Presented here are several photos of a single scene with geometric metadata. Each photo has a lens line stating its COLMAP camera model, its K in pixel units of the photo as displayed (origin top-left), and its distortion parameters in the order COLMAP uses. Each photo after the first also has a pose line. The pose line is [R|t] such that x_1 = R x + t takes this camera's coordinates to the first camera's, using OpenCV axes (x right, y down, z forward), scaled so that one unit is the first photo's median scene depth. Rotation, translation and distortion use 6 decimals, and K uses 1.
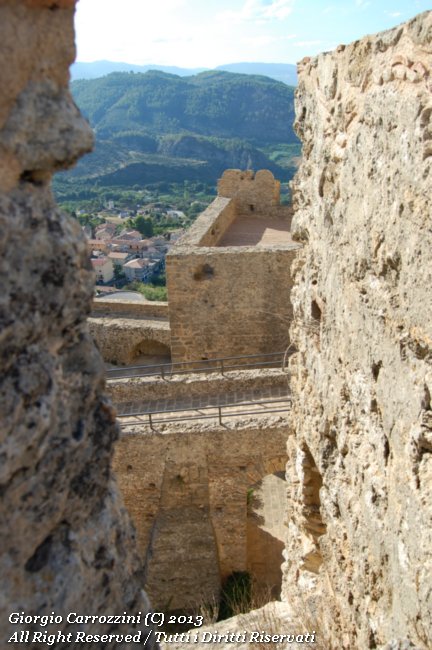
lens RADIAL K [[540.8, 0, 216.9], [0, 540.8, 325.2], [0, 0, 1]] dist [-0.065905, -0.000368]
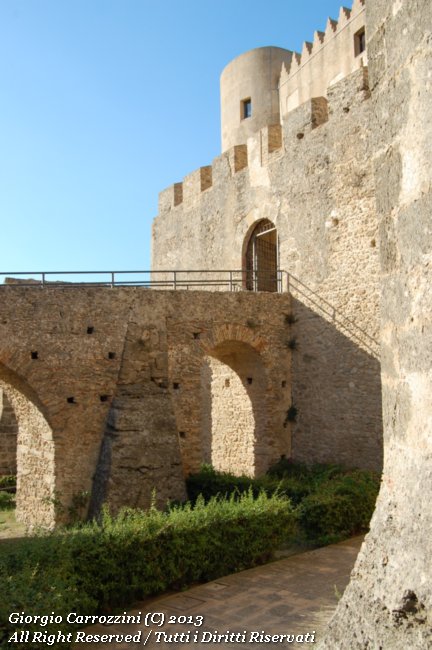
lens RADIAL K [[625.1, 0, 216.9], [0, 625.1, 326.0], [0, 0, 1]] dist [-0.080426, 0.000000]
pose [[0.836914, 0.081960, 0.541163, -0.556079], [0.205273, 0.869555, -0.449152, 0.776076], [-0.507384, 0.486987, 0.710918, 0.113934]]
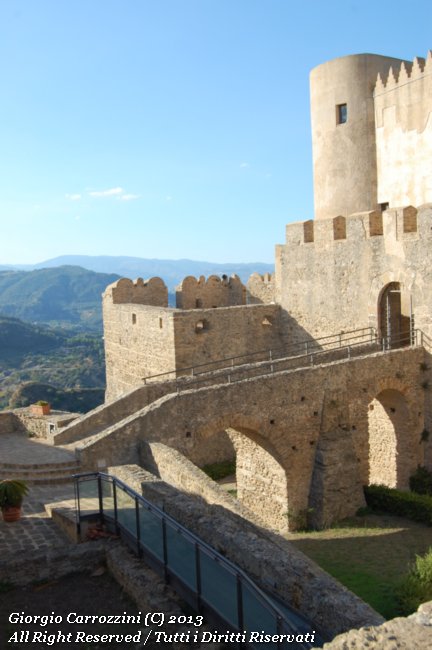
lens RADIAL K [[723.8, 0, 216.1], [0, 723.8, 325.4], [0, 0, 1]] dist [-0.073848, 0.000000]
pose [[0.836019, -0.034072, 0.547642, -1.320556], [0.231829, 0.926545, -0.296259, 0.572976], [-0.497321, 0.374637, 0.782508, -0.386223]]
